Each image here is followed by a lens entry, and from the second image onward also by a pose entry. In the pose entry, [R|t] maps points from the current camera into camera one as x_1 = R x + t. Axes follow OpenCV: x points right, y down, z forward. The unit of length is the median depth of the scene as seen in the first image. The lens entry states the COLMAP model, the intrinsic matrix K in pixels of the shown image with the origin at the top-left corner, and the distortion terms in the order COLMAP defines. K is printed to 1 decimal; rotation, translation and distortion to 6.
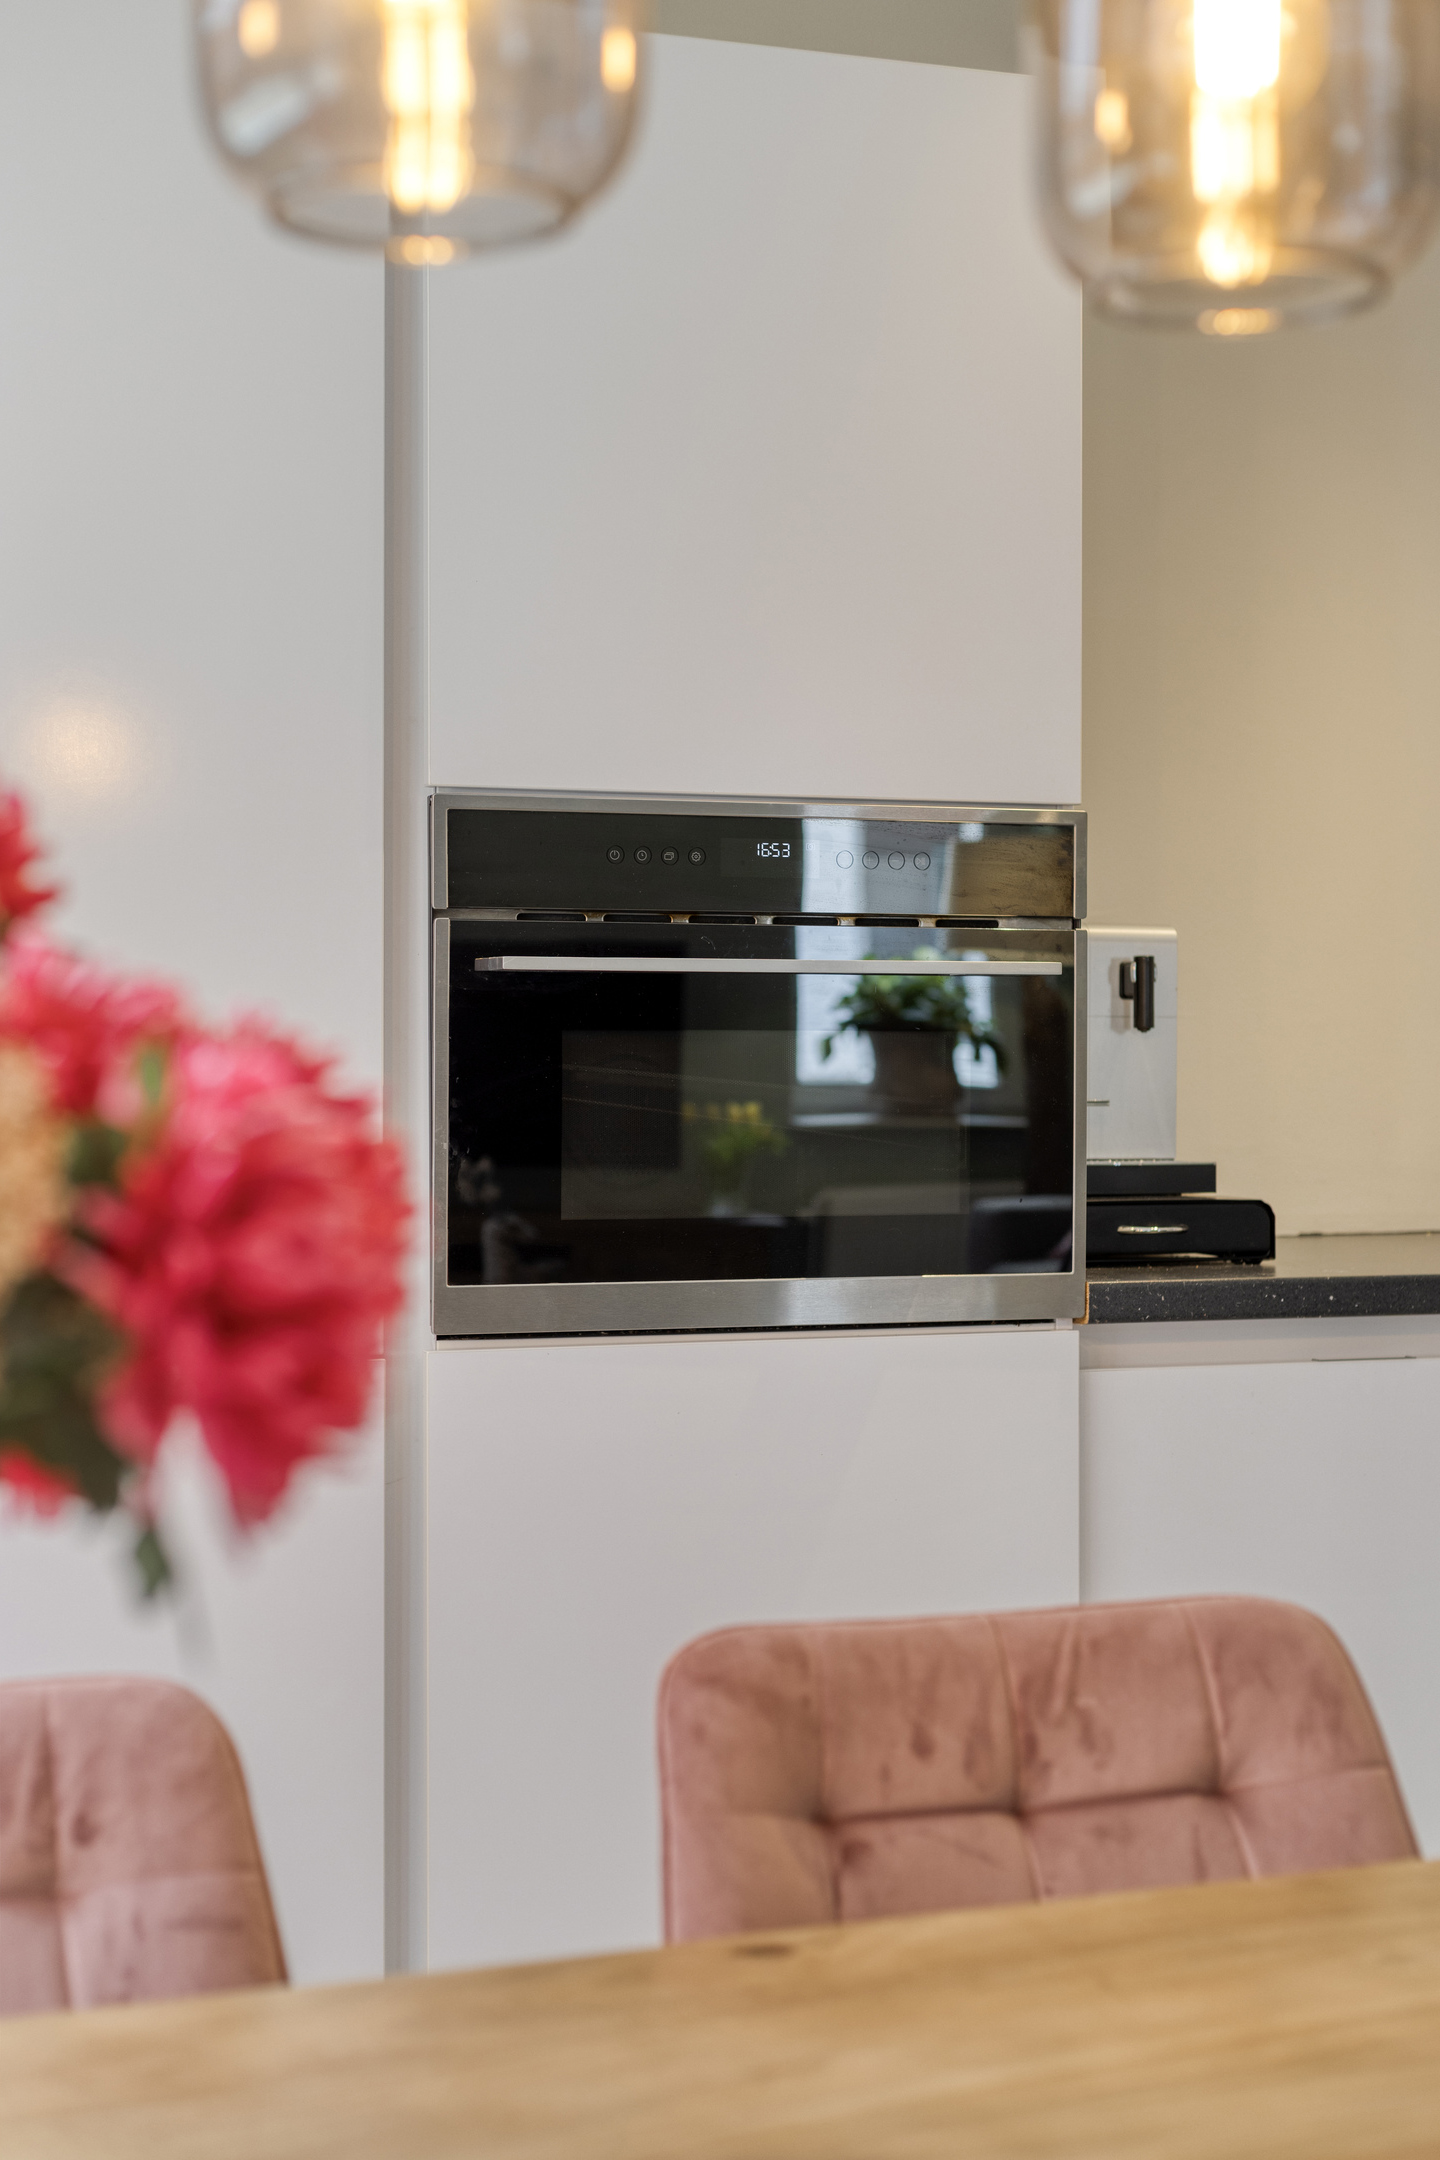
lens RADIAL K [[3105.3, 0, 726.1], [0, 3105.3, 1117.5], [0, 0, 1]] dist [0.028490, 0.000000]
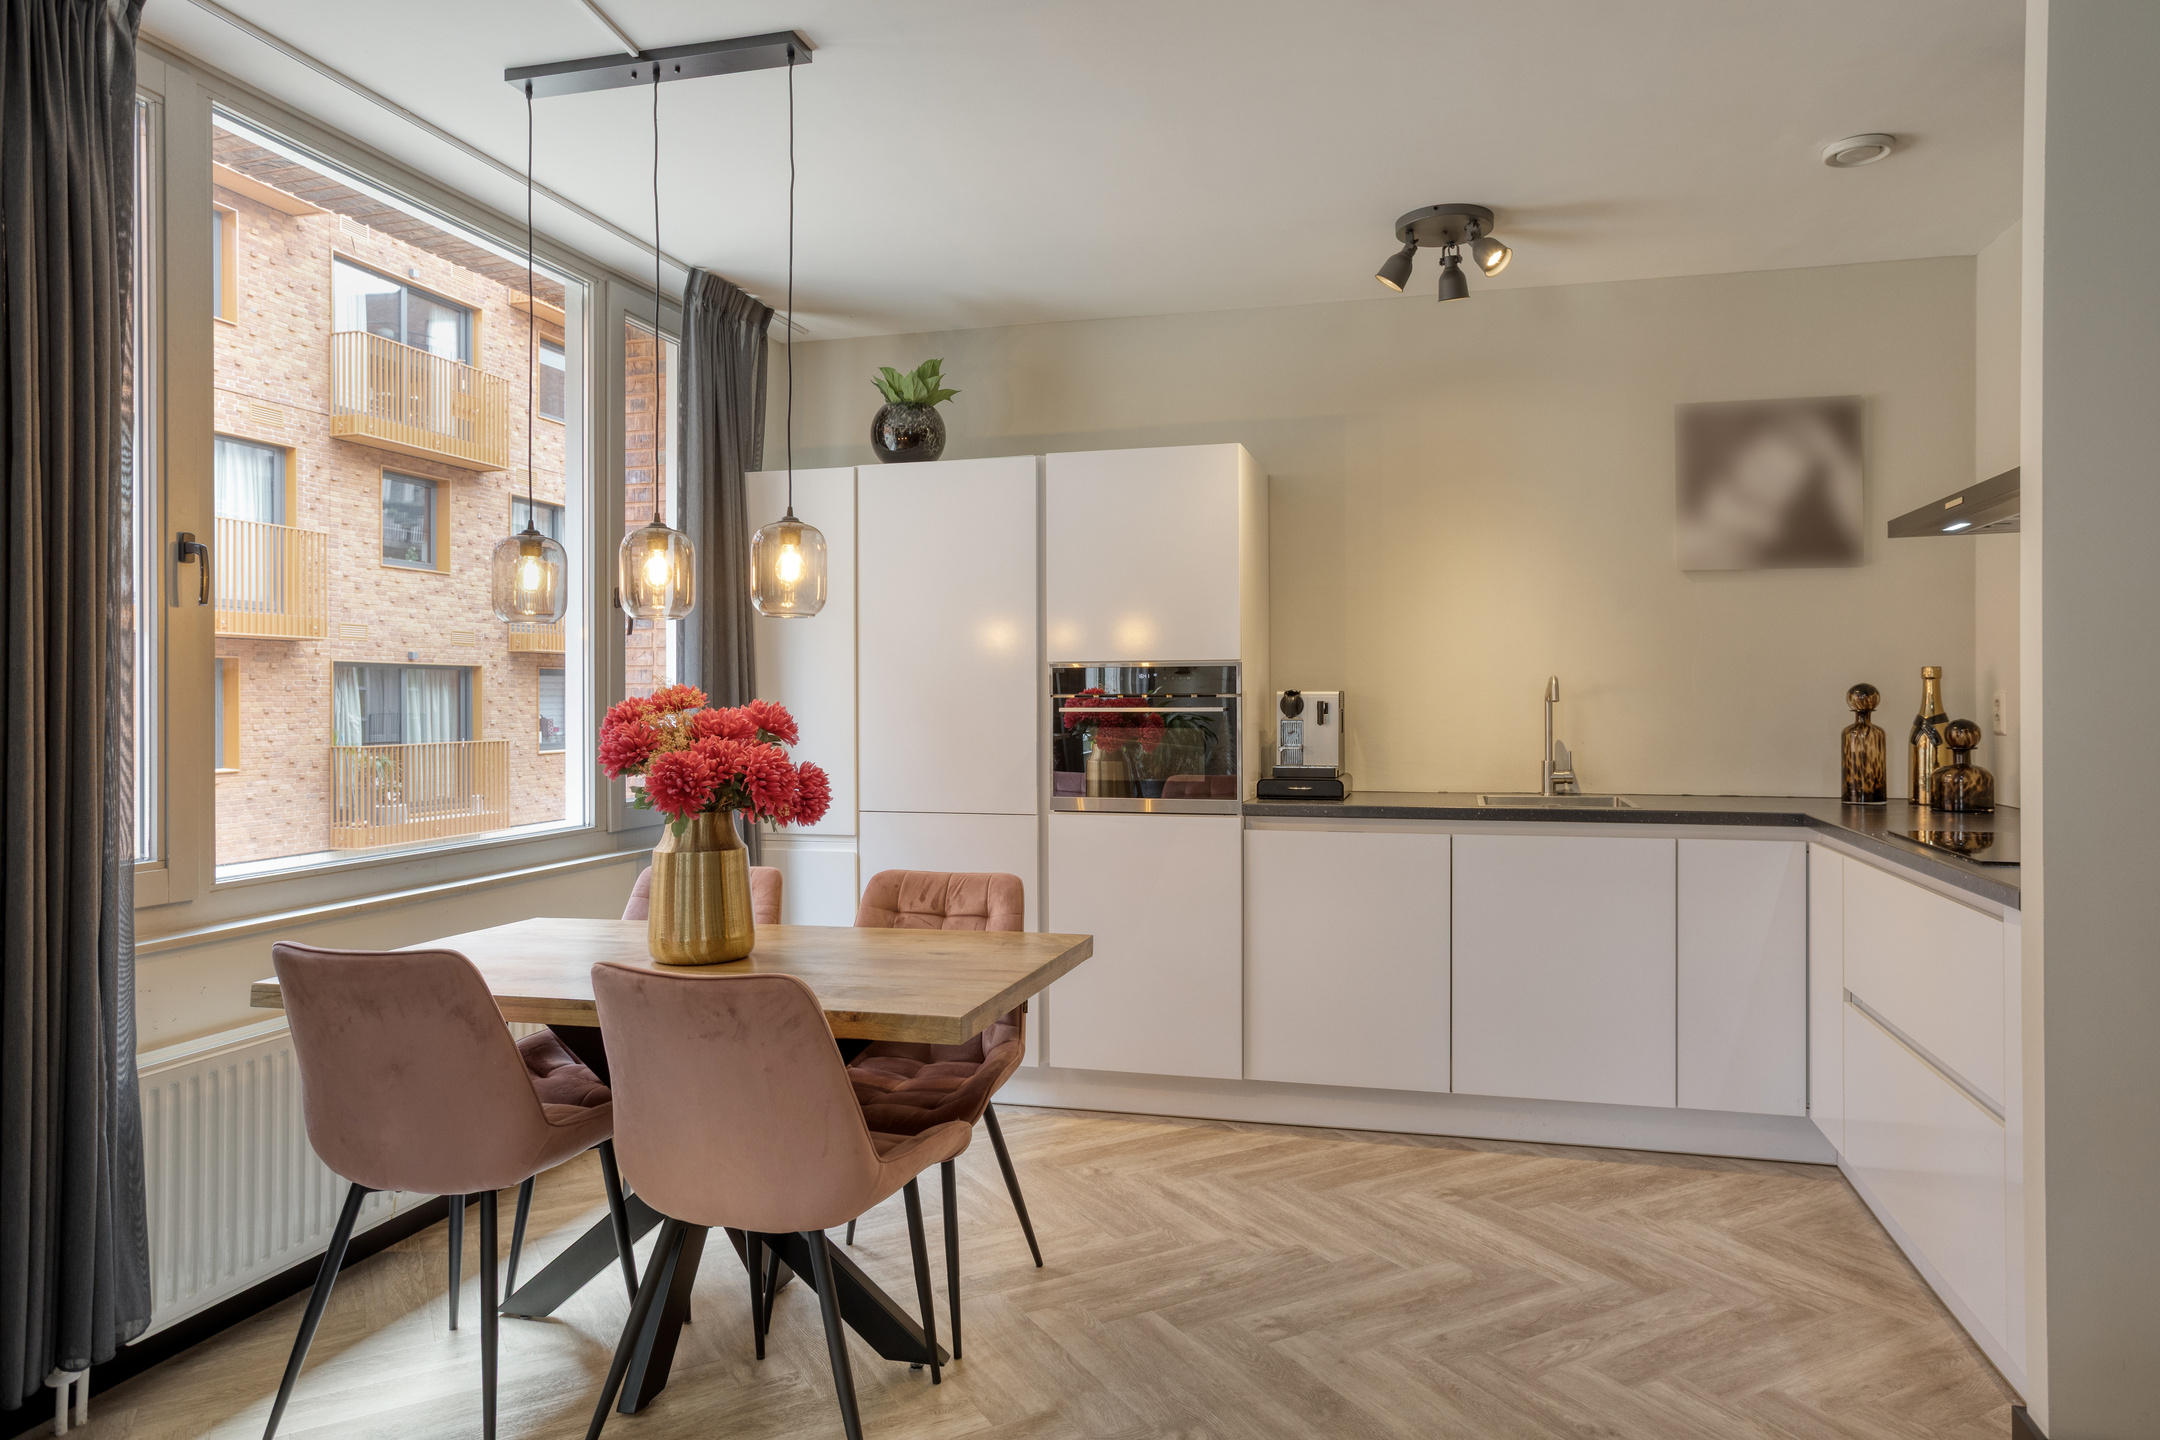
lens RADIAL K [[1331.1, 0, 1102.1], [0, 1331.1, 700.7], [0, 0, 1]] dist [-0.031865, 0.034118]
pose [[0.824240, -0.003966, -0.566227, 0.854161], [-0.007221, 0.999821, -0.017514, -0.032520], [0.566195, 0.018525, 0.824063, -0.274455]]
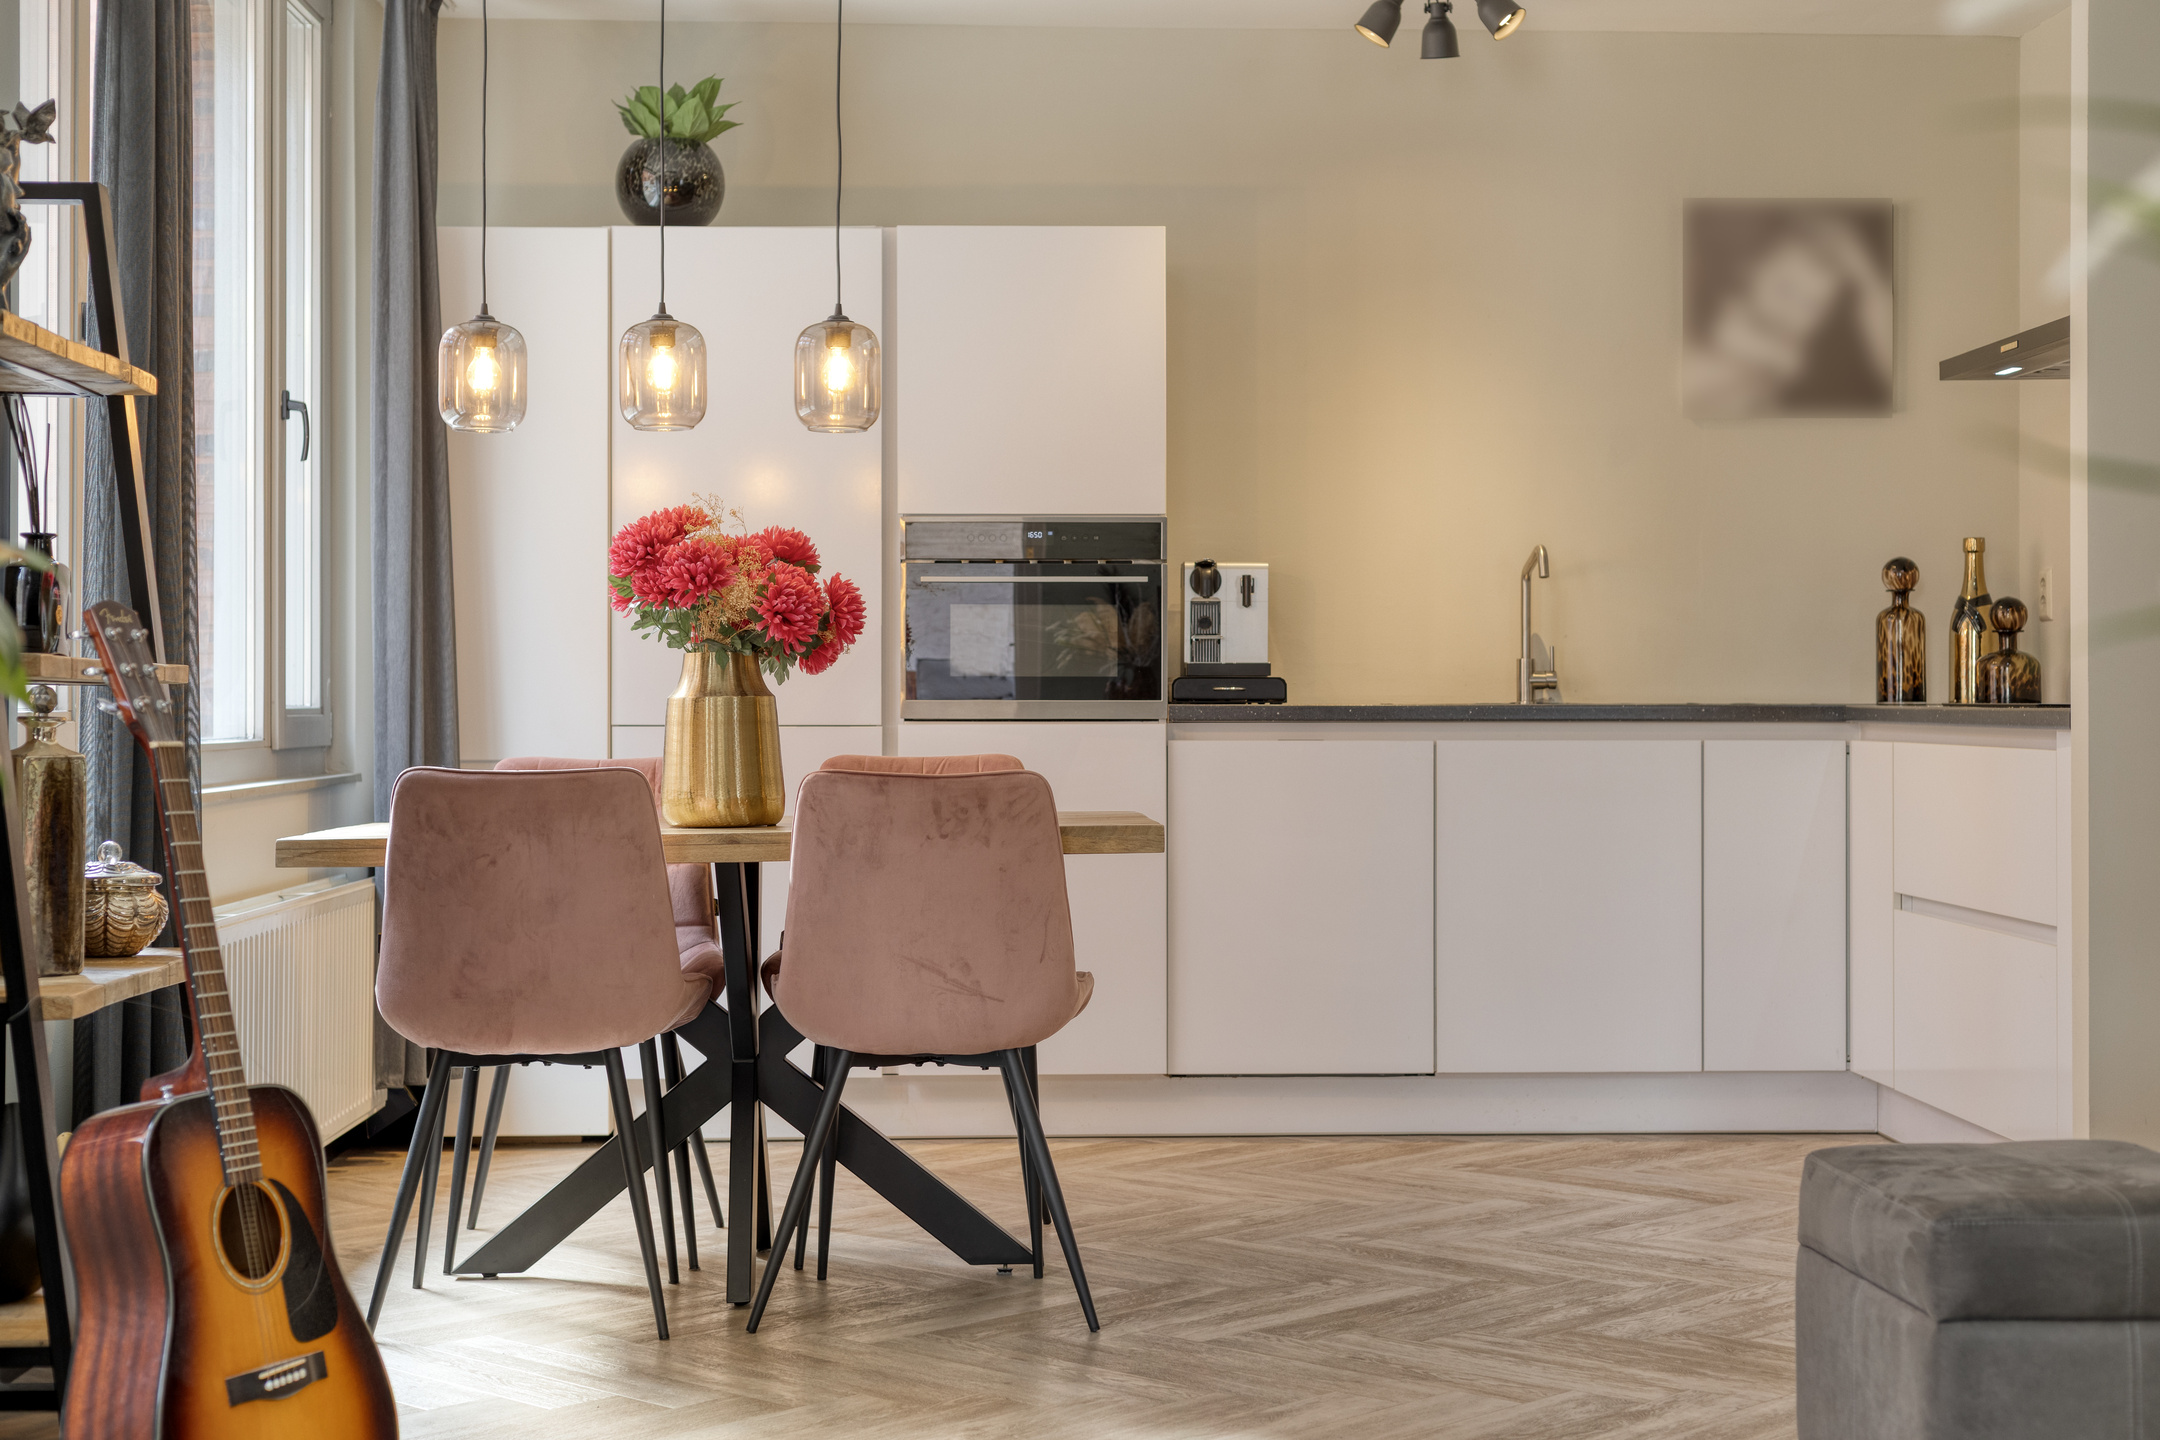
lens RADIAL K [[3105.3, 0, 1087.6], [0, 3105.3, 673.5], [0, 0, 1]] dist [0.028490, 0.000000]
pose [[0.955914, -0.005299, -0.293598, 0.842640], [-0.003866, 0.999523, -0.030627, 0.112062], [0.293620, 0.030412, 0.955438, -1.500434]]
